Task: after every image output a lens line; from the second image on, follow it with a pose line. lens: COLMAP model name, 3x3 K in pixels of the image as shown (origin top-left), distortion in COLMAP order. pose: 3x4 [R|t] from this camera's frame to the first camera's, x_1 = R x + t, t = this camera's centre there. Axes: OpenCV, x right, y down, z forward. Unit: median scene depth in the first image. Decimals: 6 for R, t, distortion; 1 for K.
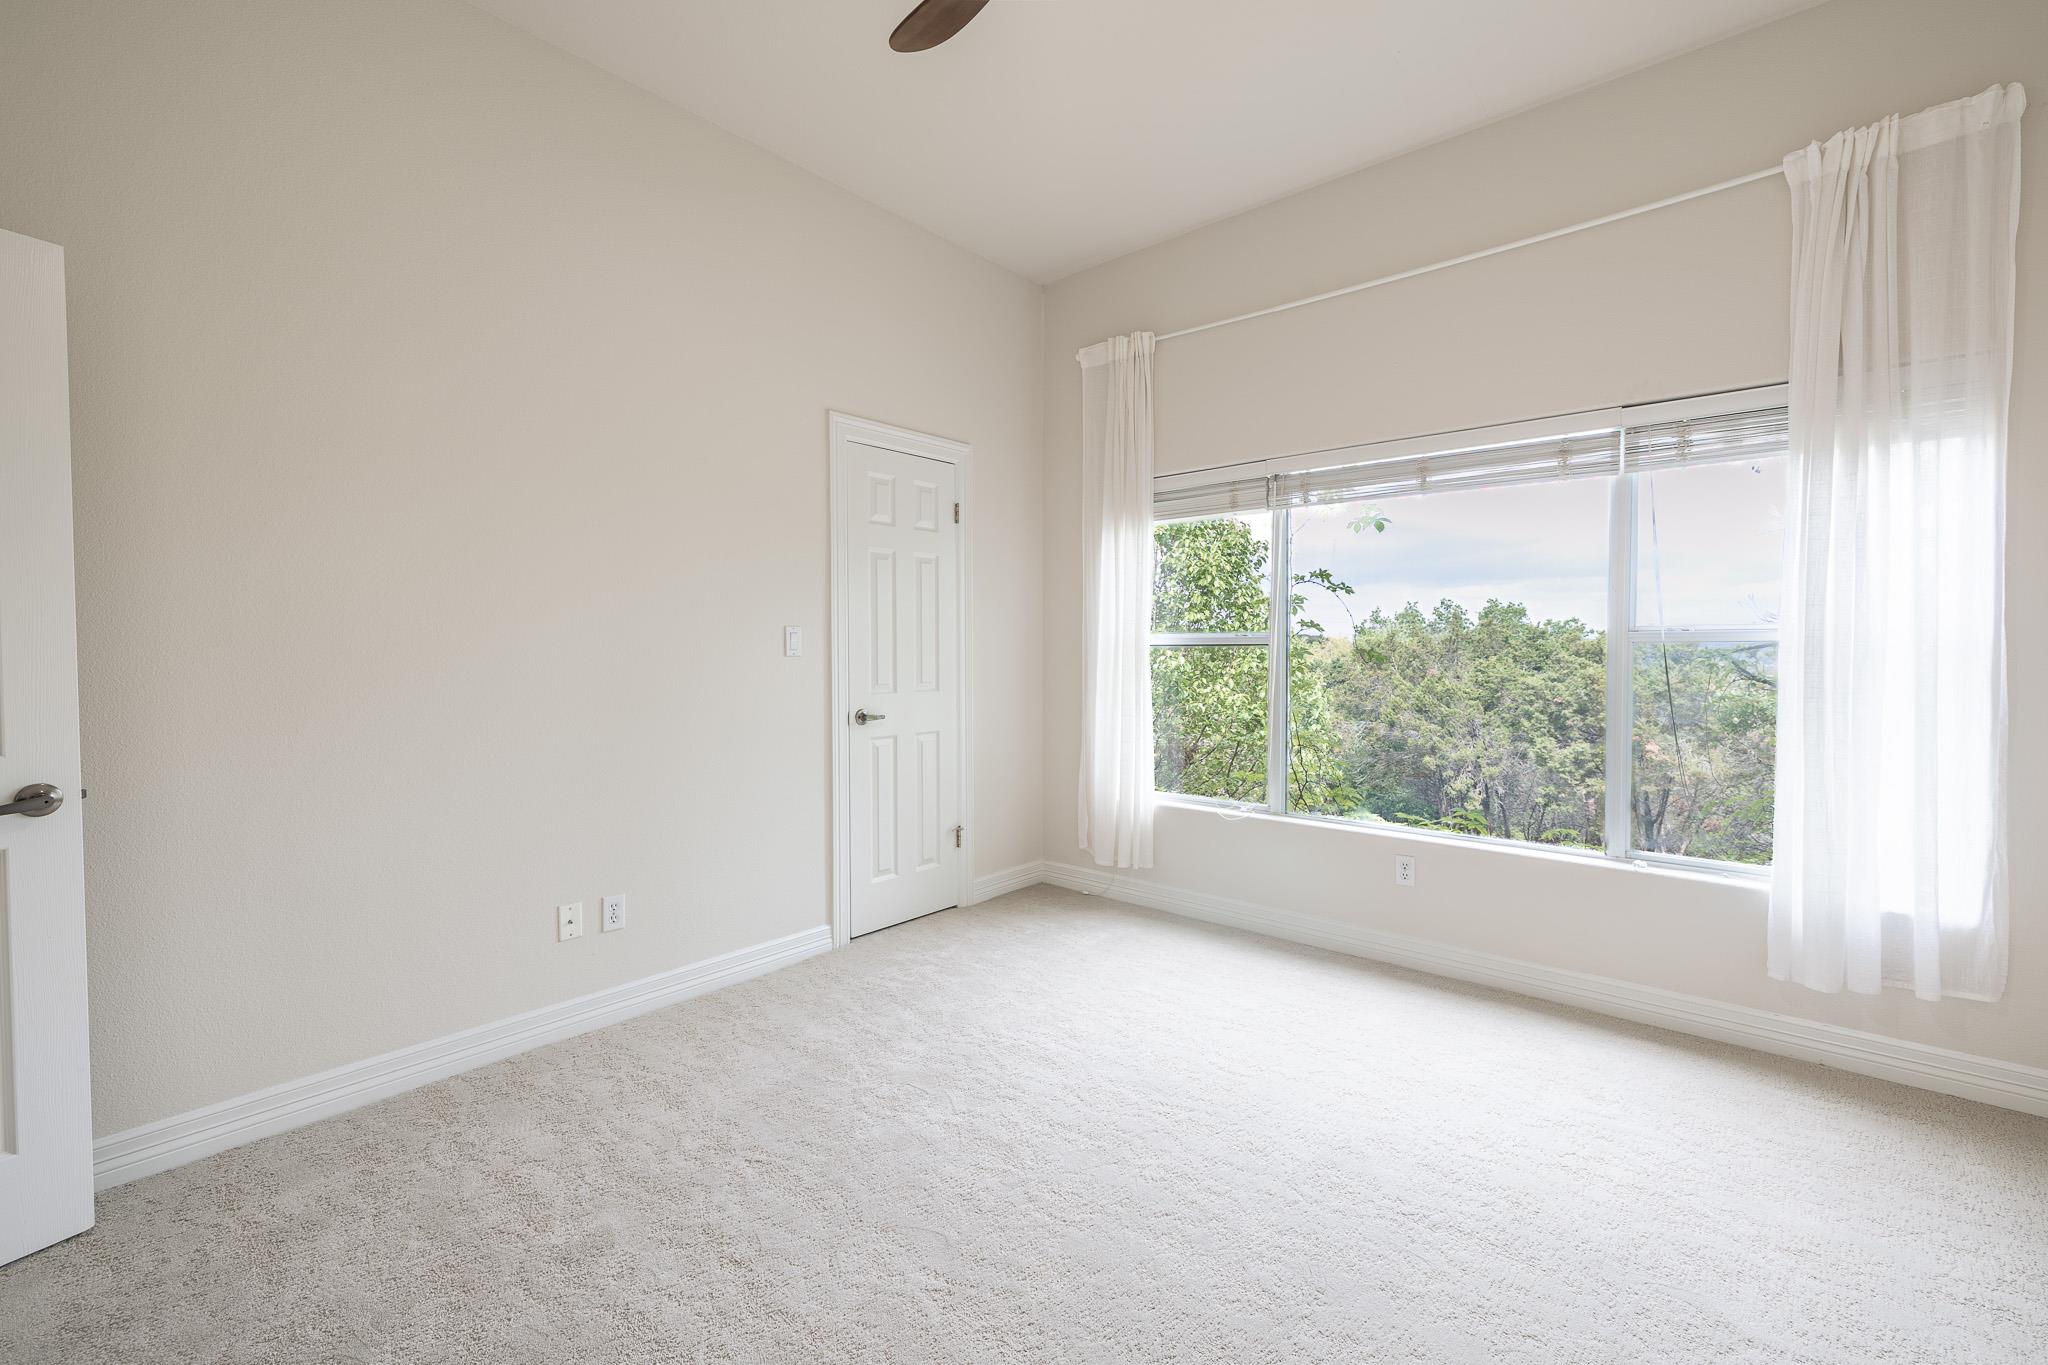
lens RADIAL K [[856.4, 0, 1018.9], [0, 856.4, 670.0], [0, 0, 1]] dist [-0.000937, -0.000088]
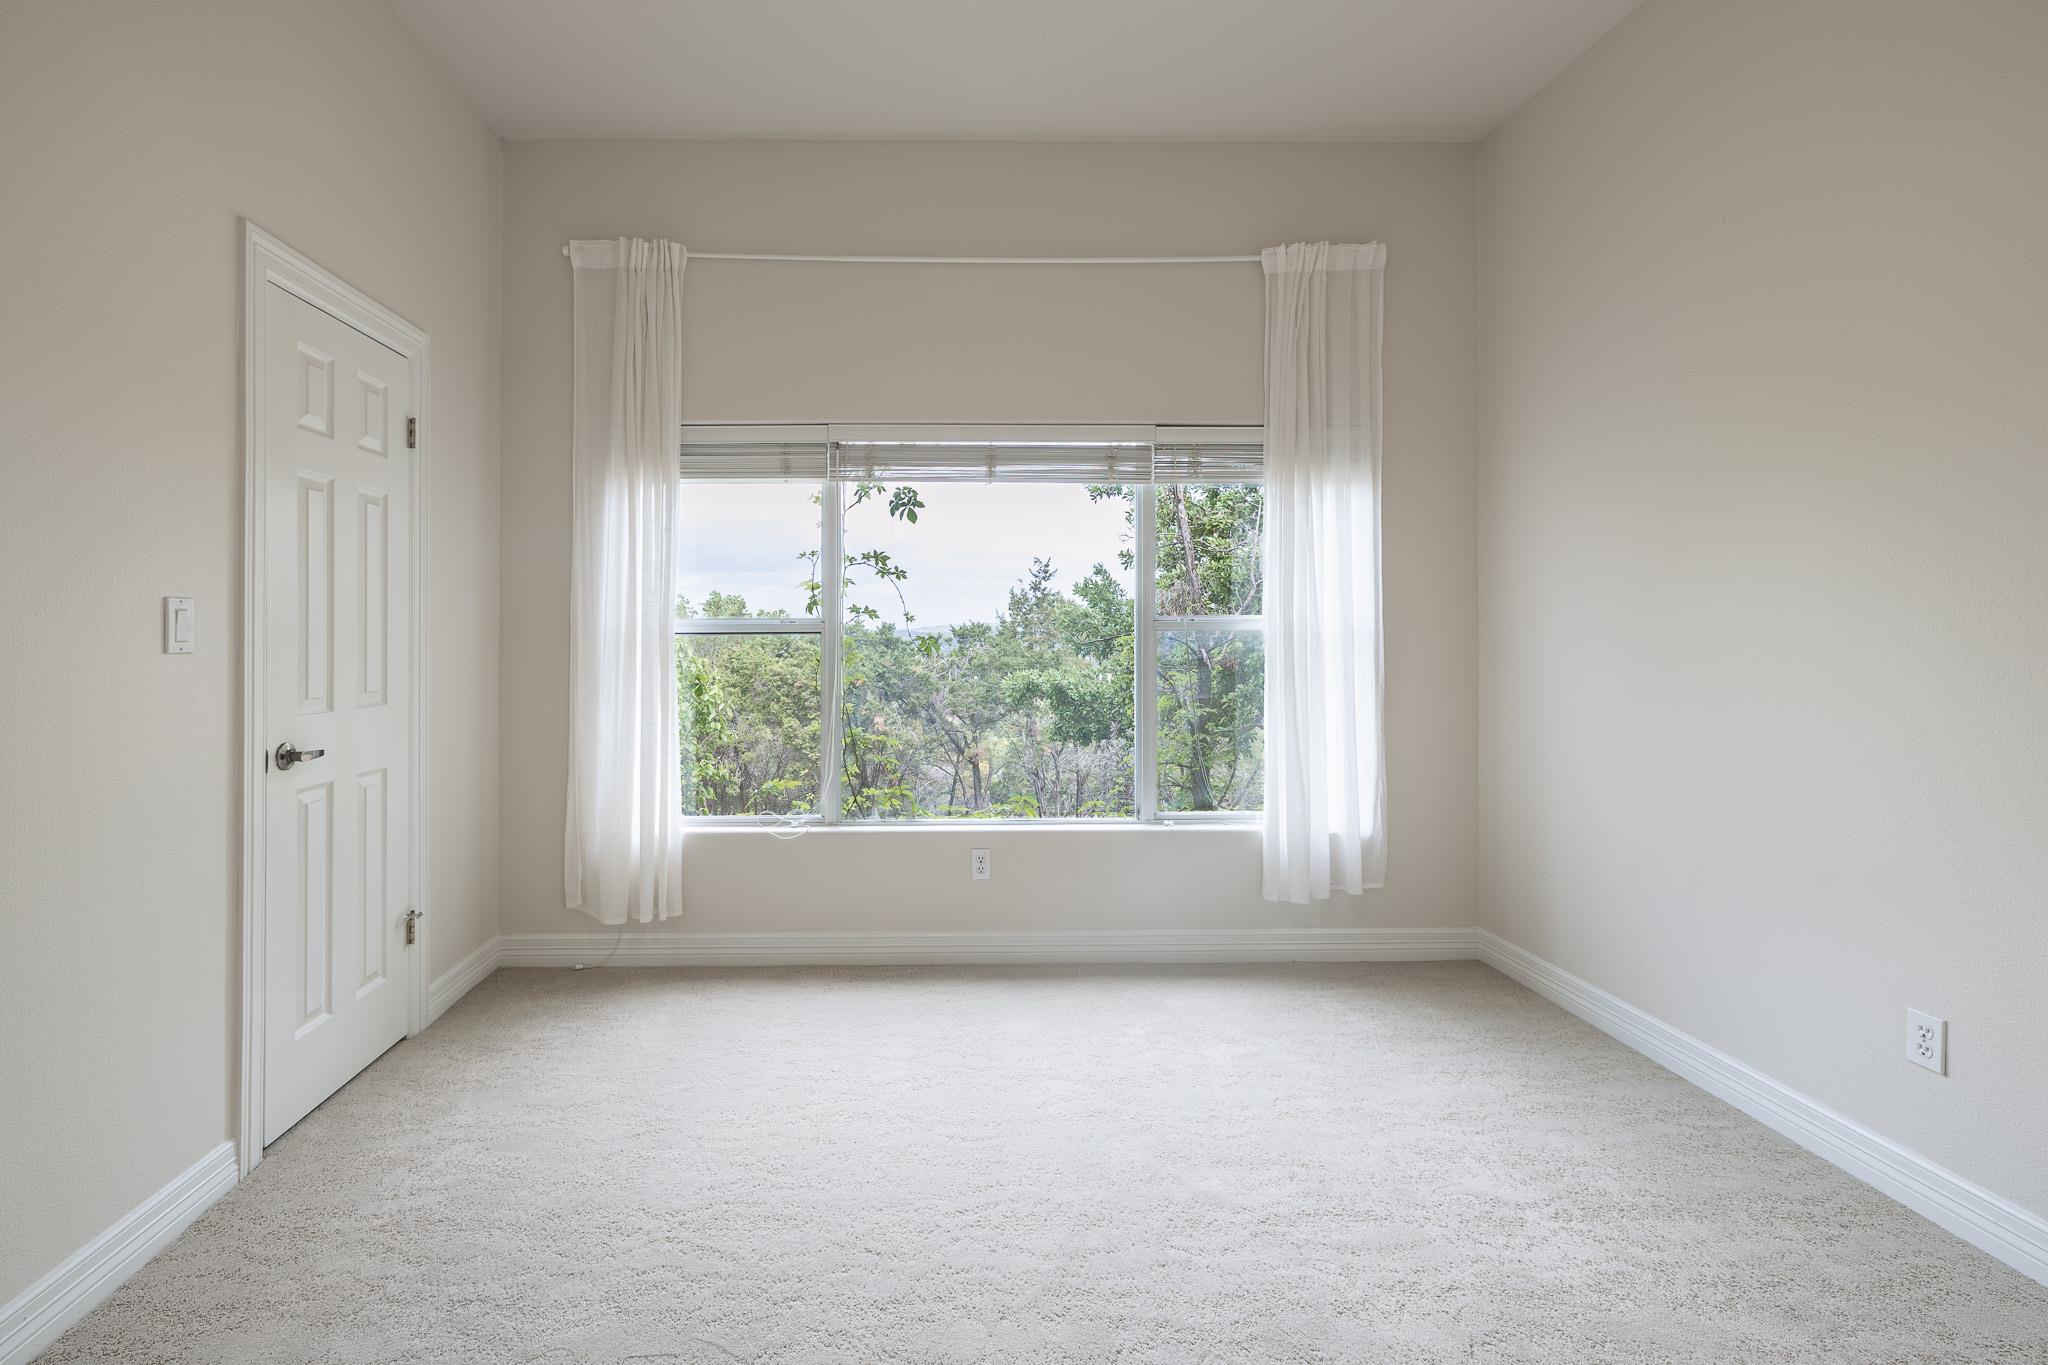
lens RADIAL K [[911.2, 0, 1024.1], [0, 911.2, 629.5], [0, 0, 1]] dist [0.001281, 0.000432]
pose [[0.745177, 0.002814, 0.666861, -0.217025], [0.020041, 0.999445, -0.026612, -0.004578], [-0.666566, 0.033195, 0.744707, 0.194746]]
